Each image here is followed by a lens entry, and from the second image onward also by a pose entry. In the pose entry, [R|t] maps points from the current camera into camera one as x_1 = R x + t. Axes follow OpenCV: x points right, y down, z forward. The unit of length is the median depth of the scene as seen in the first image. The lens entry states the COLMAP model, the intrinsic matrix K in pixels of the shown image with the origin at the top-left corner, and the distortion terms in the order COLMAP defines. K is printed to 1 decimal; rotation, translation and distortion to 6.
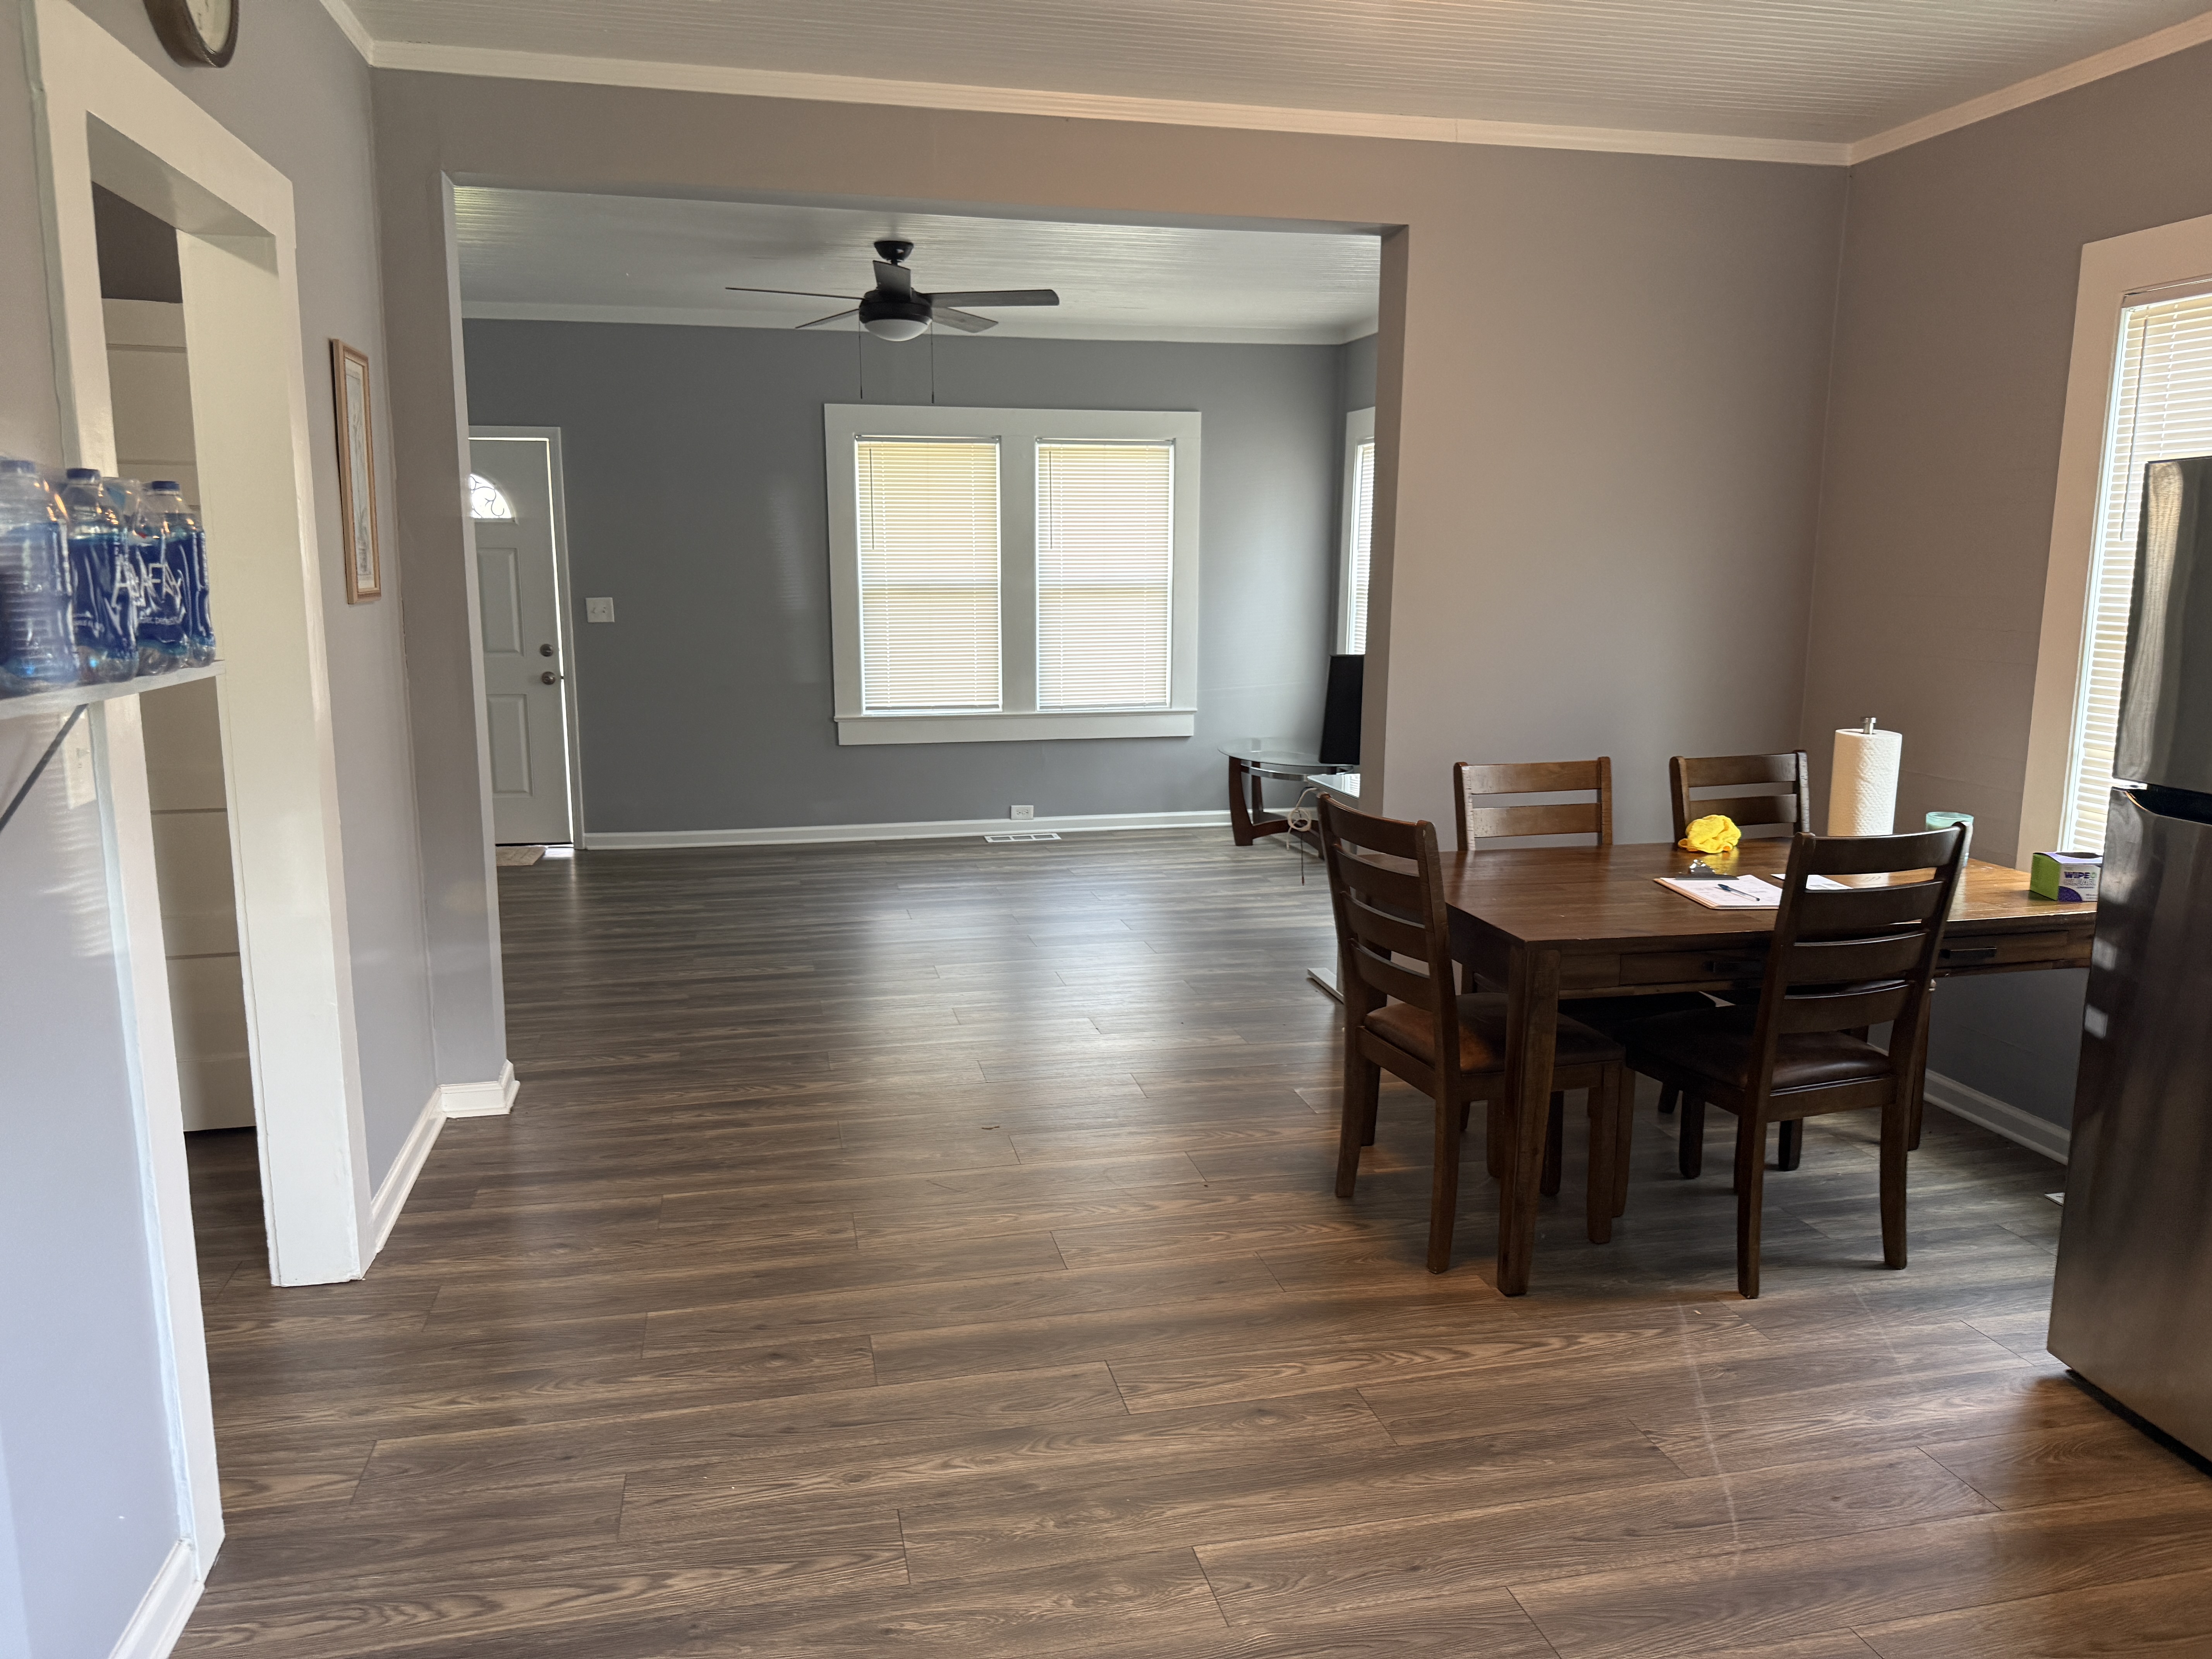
lens RADIAL K [[1542.9, 0, 1106.0], [0, 1542.9, 829.5], [0, 0, 1]] dist [0.119613, -0.121708]
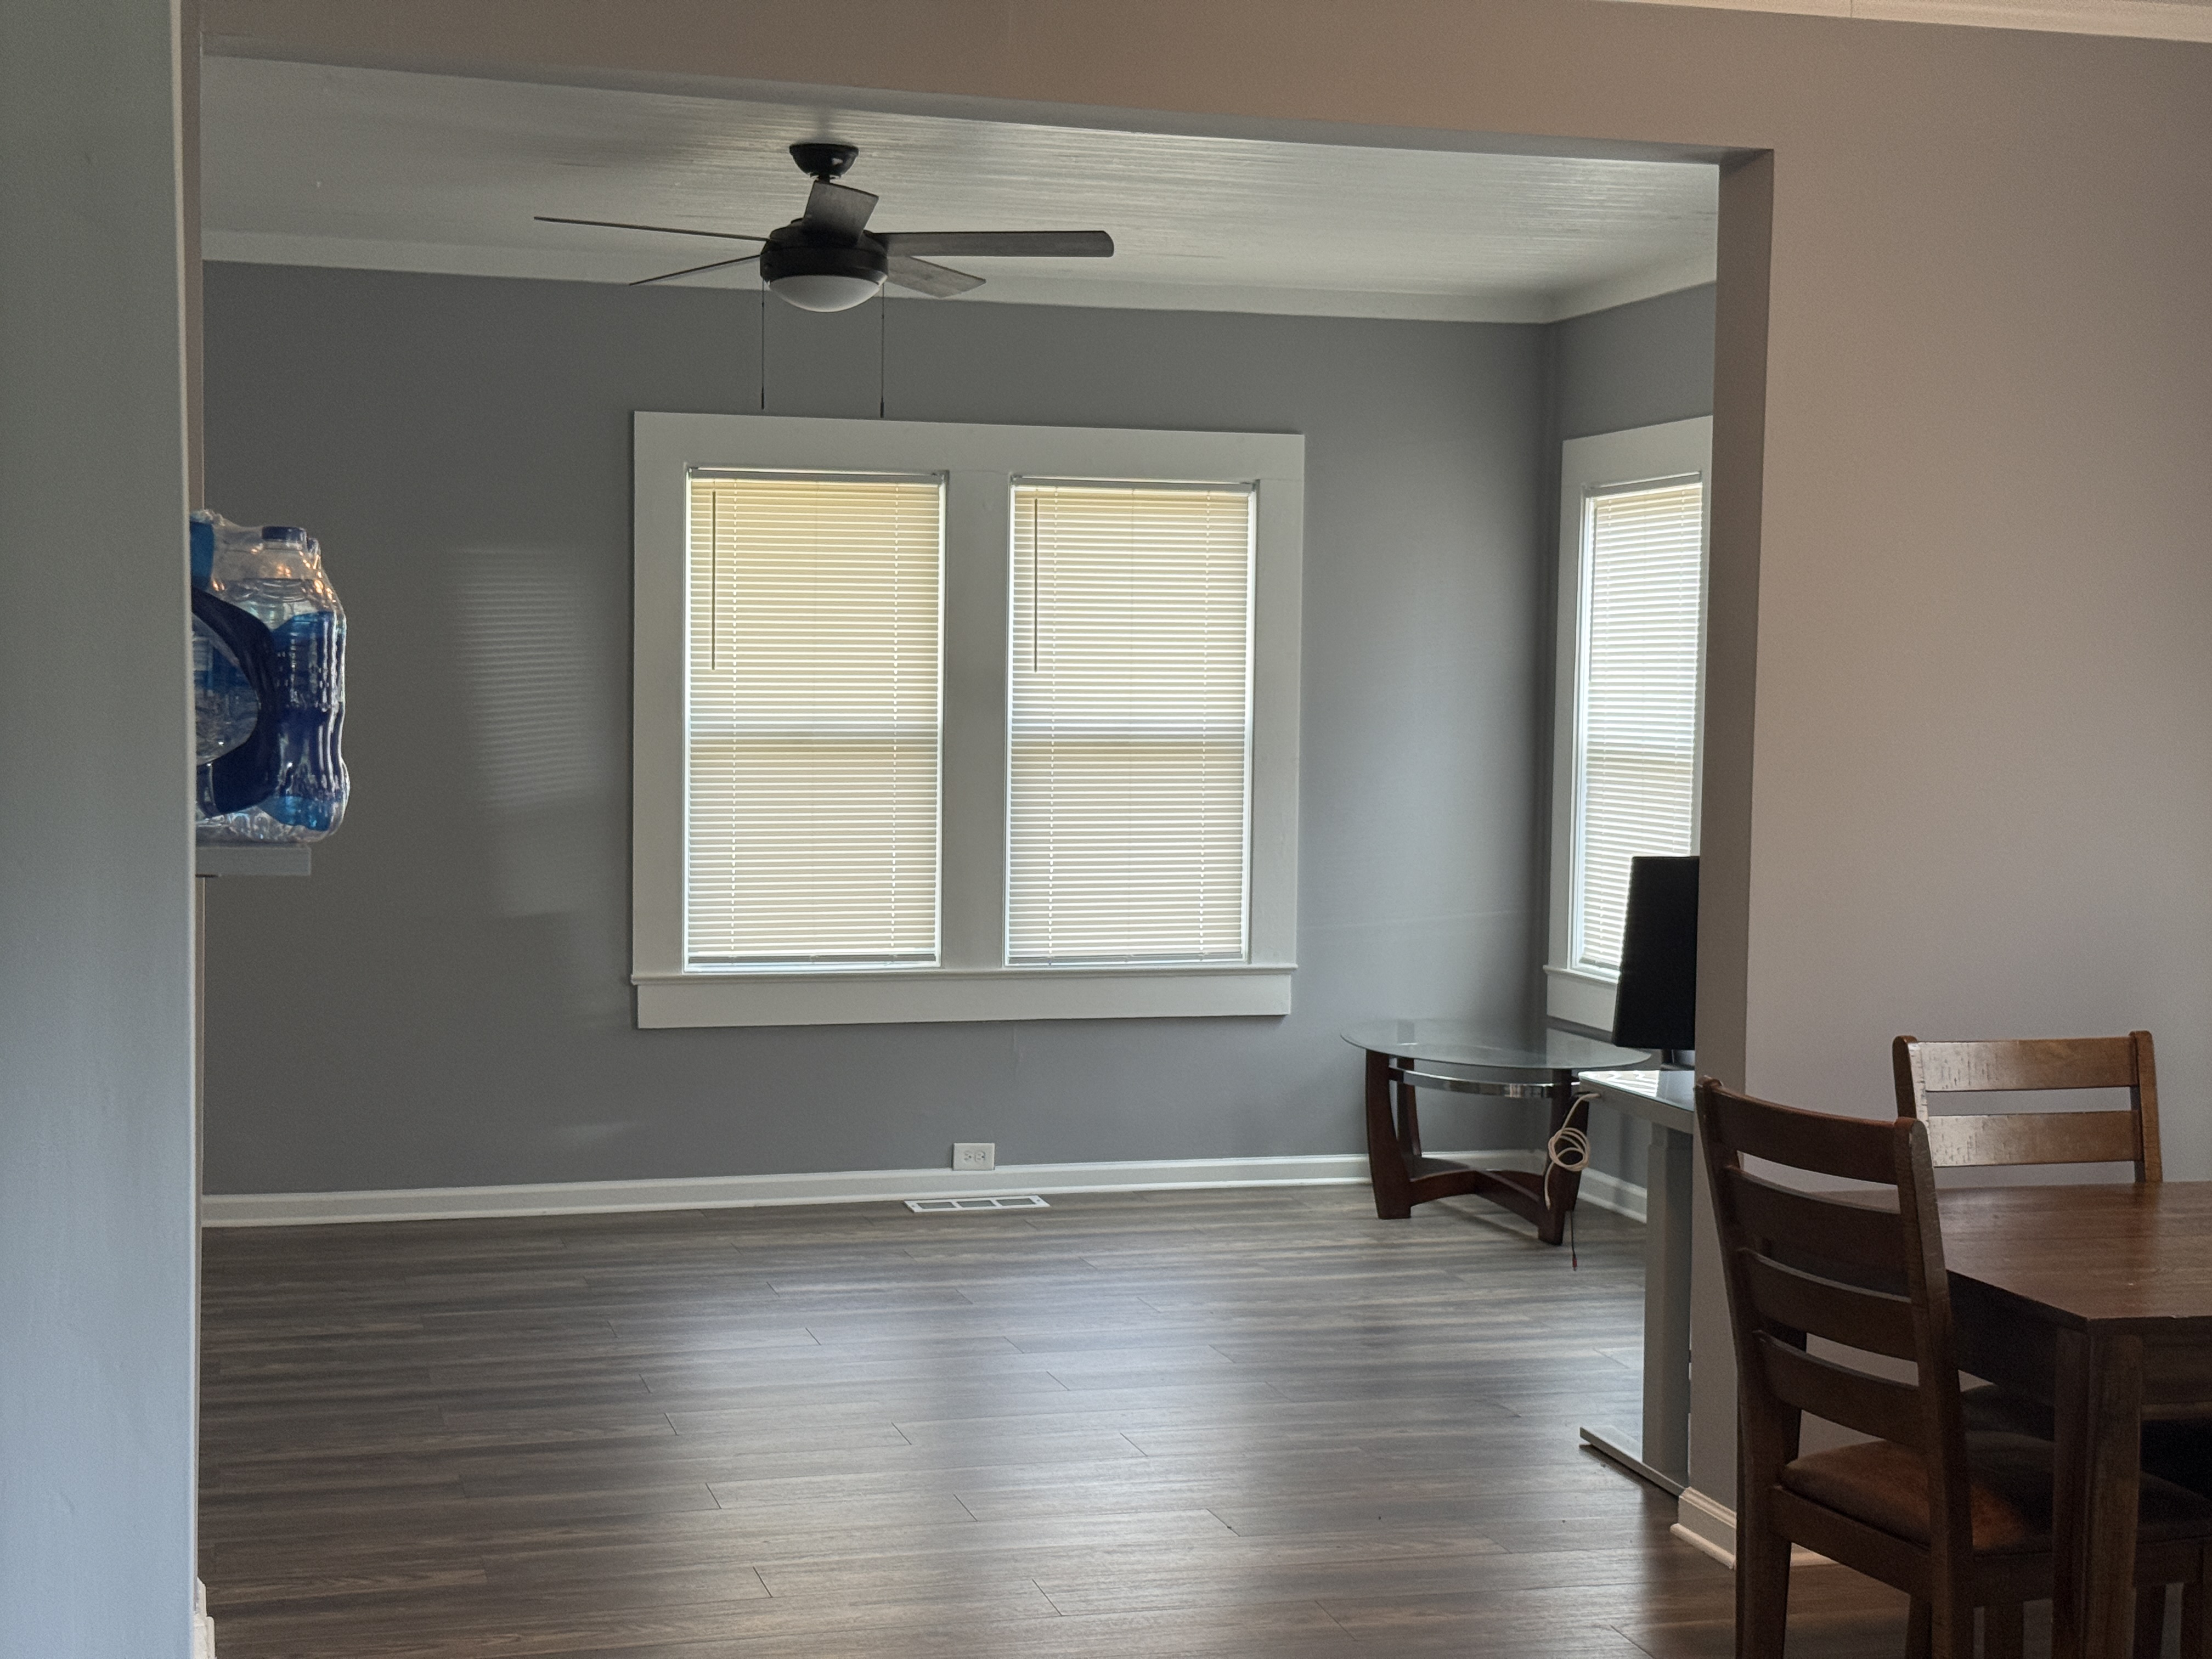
lens RADIAL K [[3079.5, 0, 1117.4], [0, 3079.5, 848.0], [0, 0, 1]] dist [0.144214, -0.203853]
pose [[0.998633, 0.006867, 0.051817, -0.080389], [-0.000426, 0.992369, -0.123303, 0.019195], [-0.052269, 0.123112, 0.991015, -0.094122]]
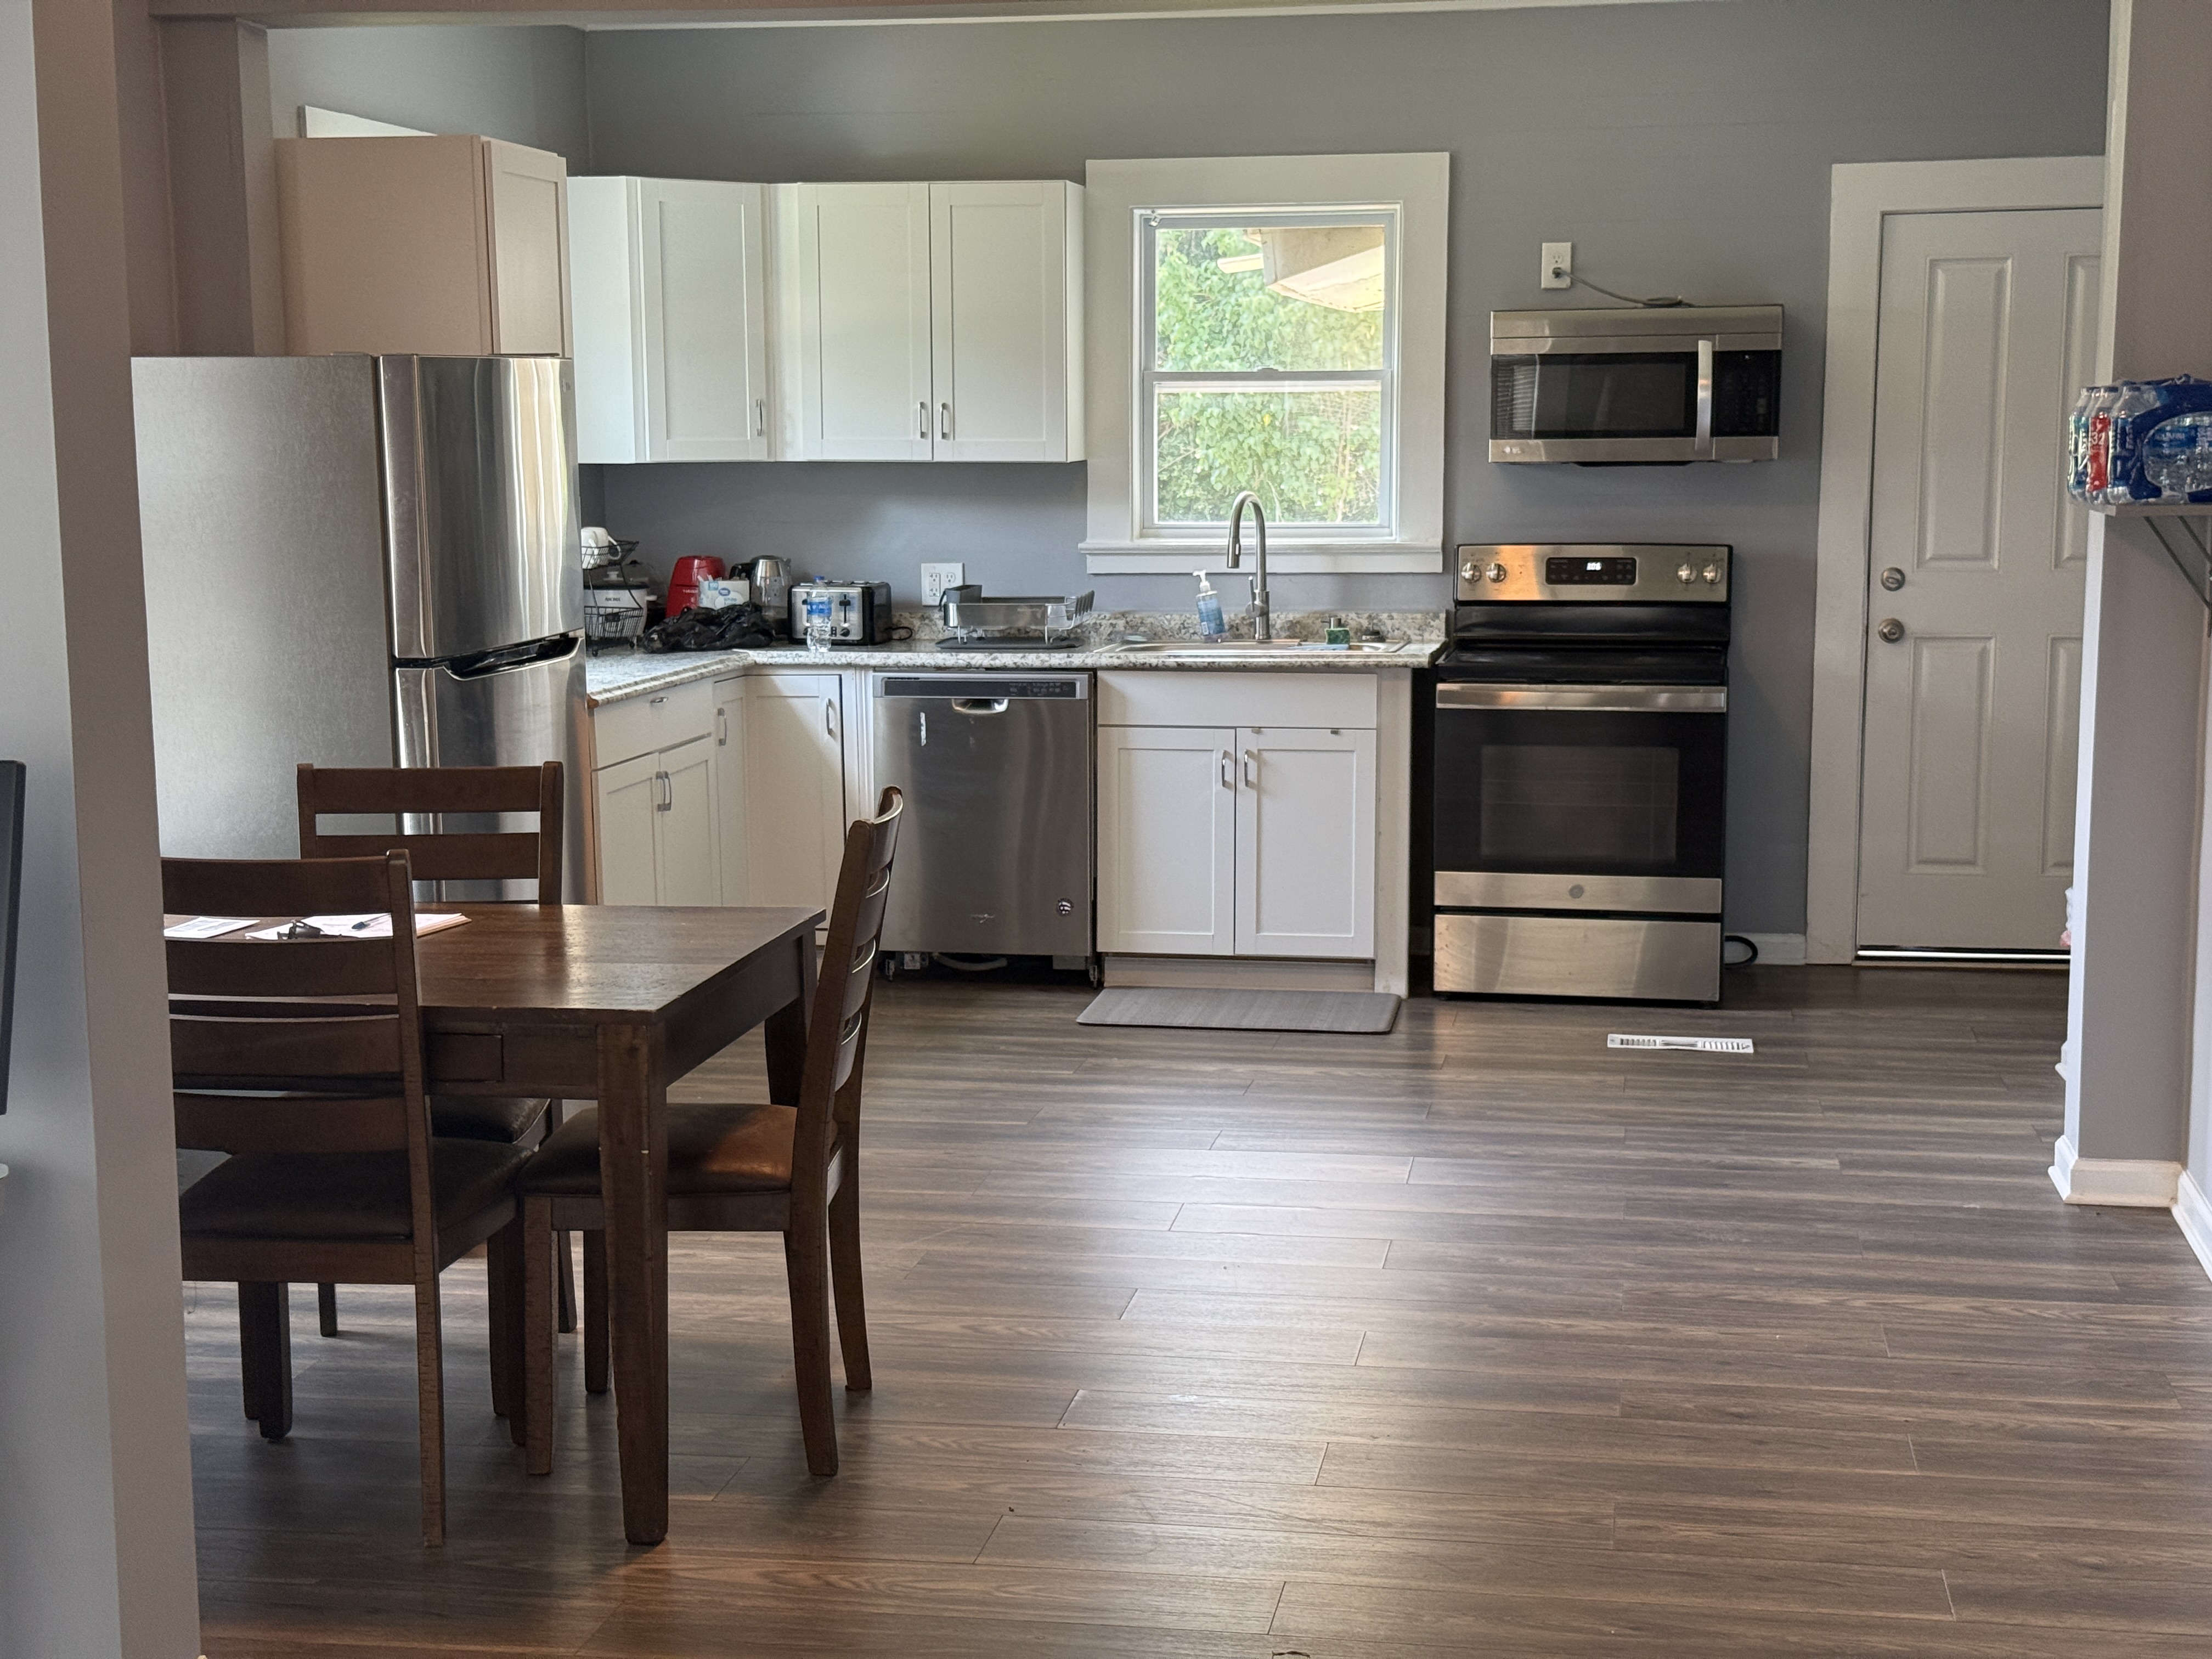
lens RADIAL K [[3079.5, 0, 1117.4], [0, 3079.5, 848.0], [0, 0, 1]] dist [0.144214, -0.203853]
pose [[-0.922257, -0.051061, 0.383190, -0.240927], [0.073474, 0.950017, 0.303429, -0.212060], [-0.379530, 0.307995, -0.872408, 1.138558]]
